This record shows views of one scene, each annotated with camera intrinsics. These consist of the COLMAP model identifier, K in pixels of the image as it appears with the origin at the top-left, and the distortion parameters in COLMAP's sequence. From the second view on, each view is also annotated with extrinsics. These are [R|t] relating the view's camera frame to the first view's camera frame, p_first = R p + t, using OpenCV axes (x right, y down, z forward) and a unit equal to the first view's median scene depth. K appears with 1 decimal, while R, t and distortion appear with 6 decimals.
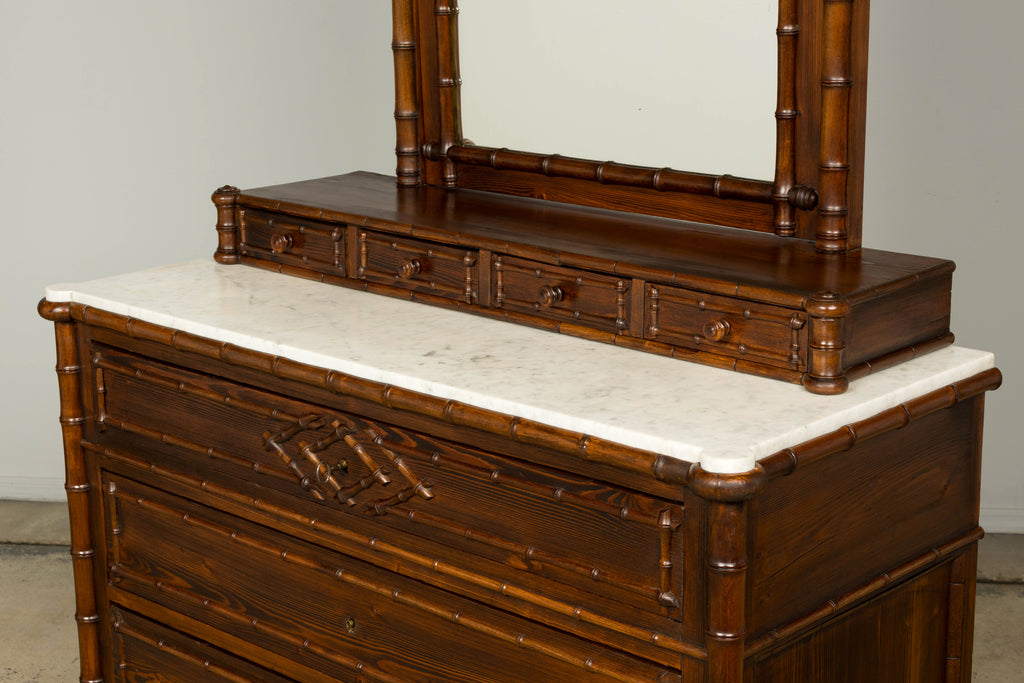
lens RADIAL K [[1930.4, 0, 483.3], [0, 1930.4, 348.5], [0, 0, 1]] dist [0.036066, 0.000000]
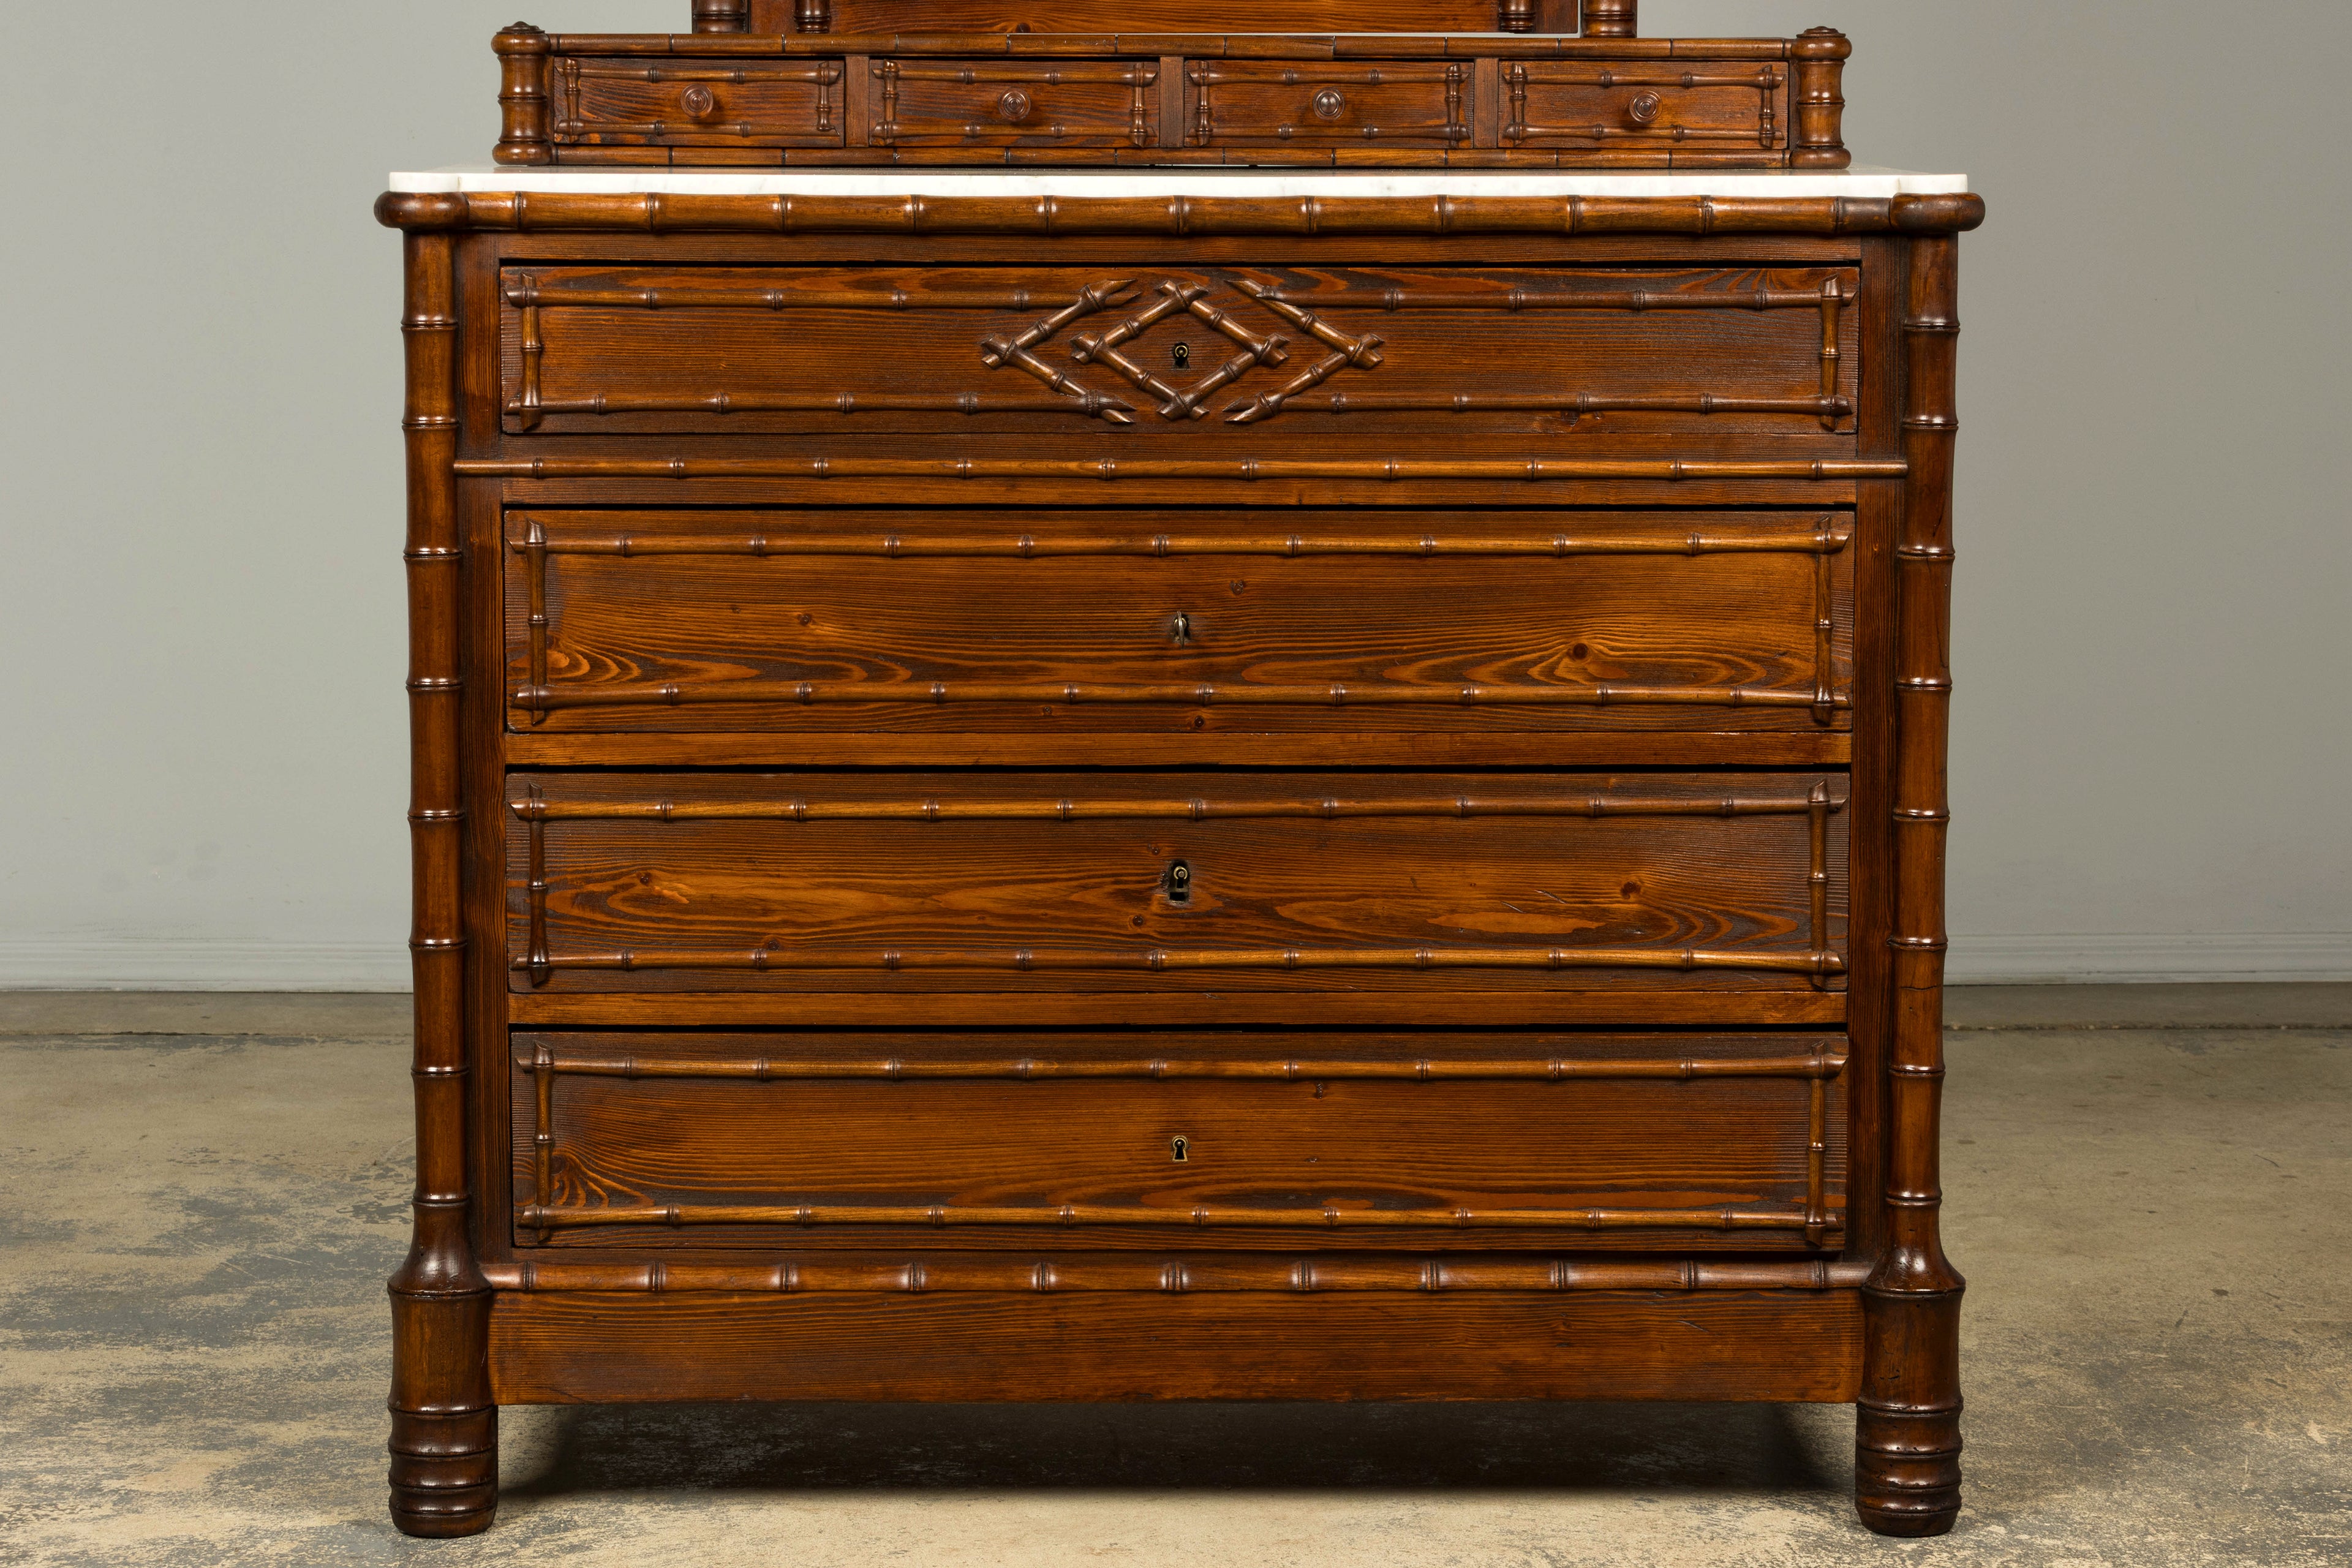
lens RADIAL K [[6105.9, 0, 1211.2], [0, 6105.9, 784.1], [0, 0, 1]] dist [0.042723, 0.000000]
pose [[0.710999, -0.071795, 0.699519, -1.681291], [0.165977, 0.983801, -0.067728, 0.383758], [-0.683325, 0.164258, 0.711398, -0.456489]]
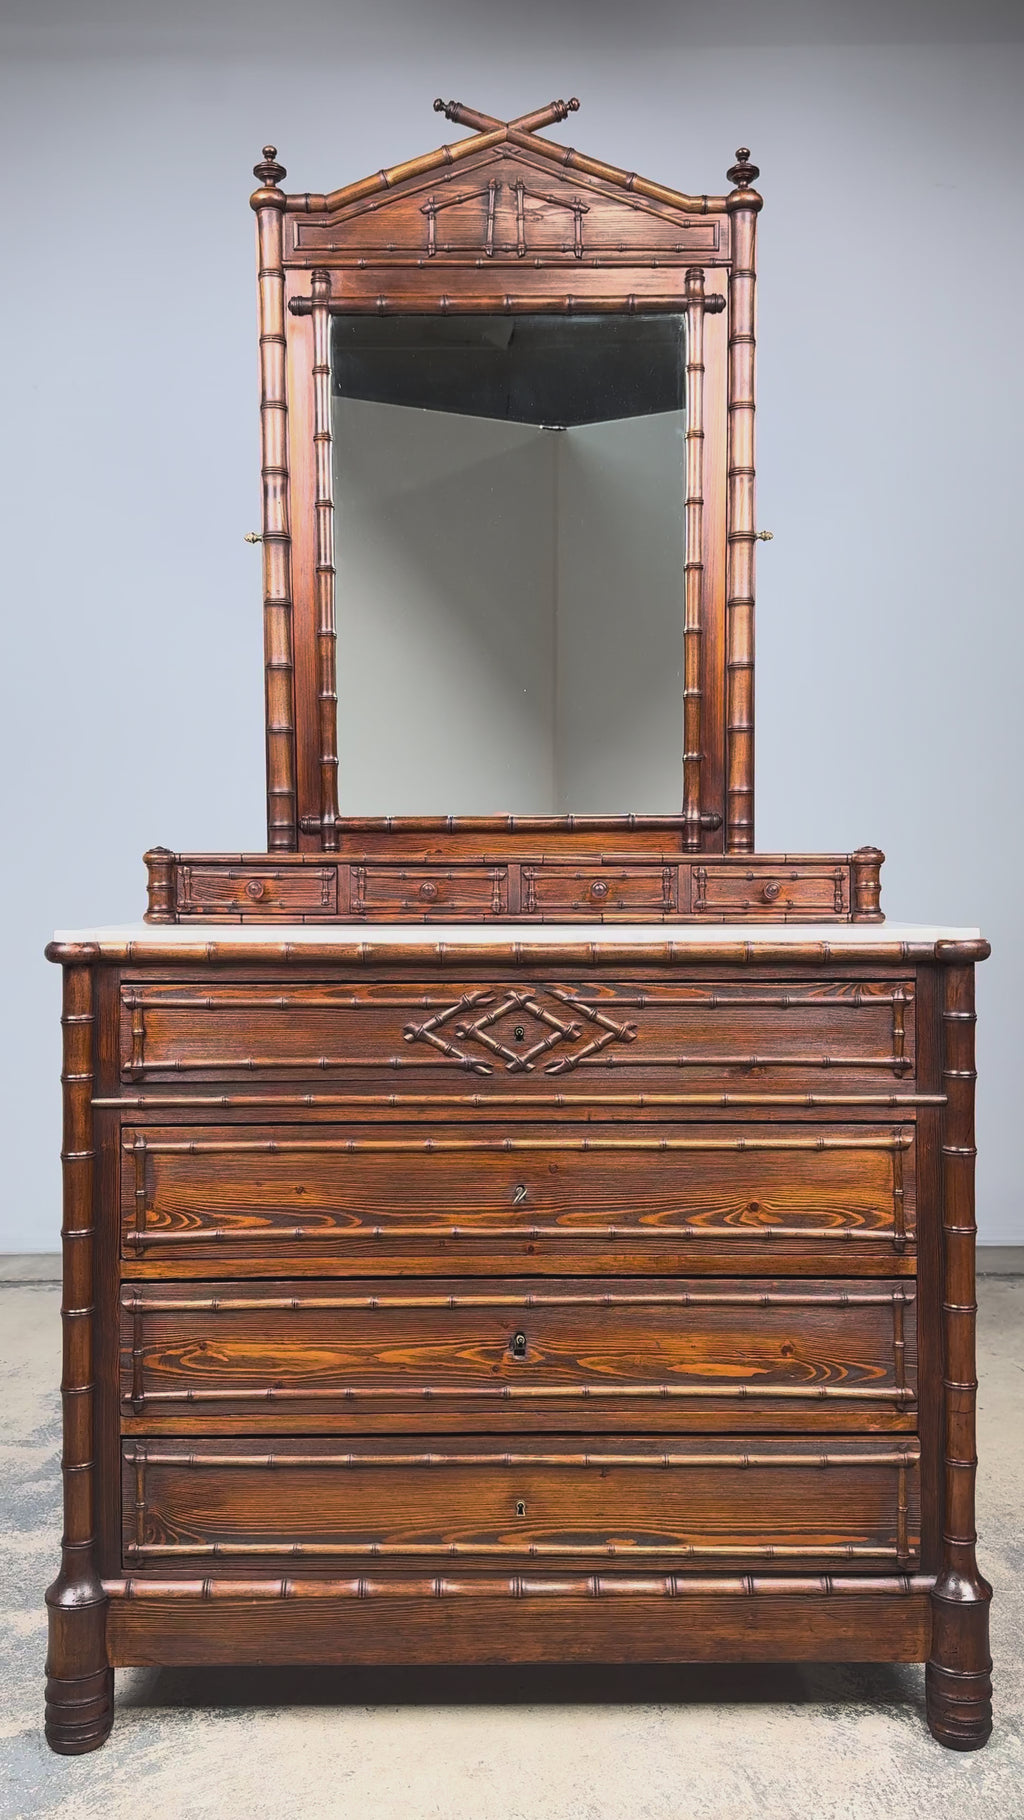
lens RADIAL K [[1542.1, 0, 517.4], [0, 1542.1, 891.8], [0, 0, 1]] dist [0.079506, -0.128298]
pose [[0.716261, 0.005558, 0.697811, -0.774274], [0.168668, 0.968941, -0.180845, 0.160149], [-0.677142, 0.247230, 0.693077, 0.440117]]
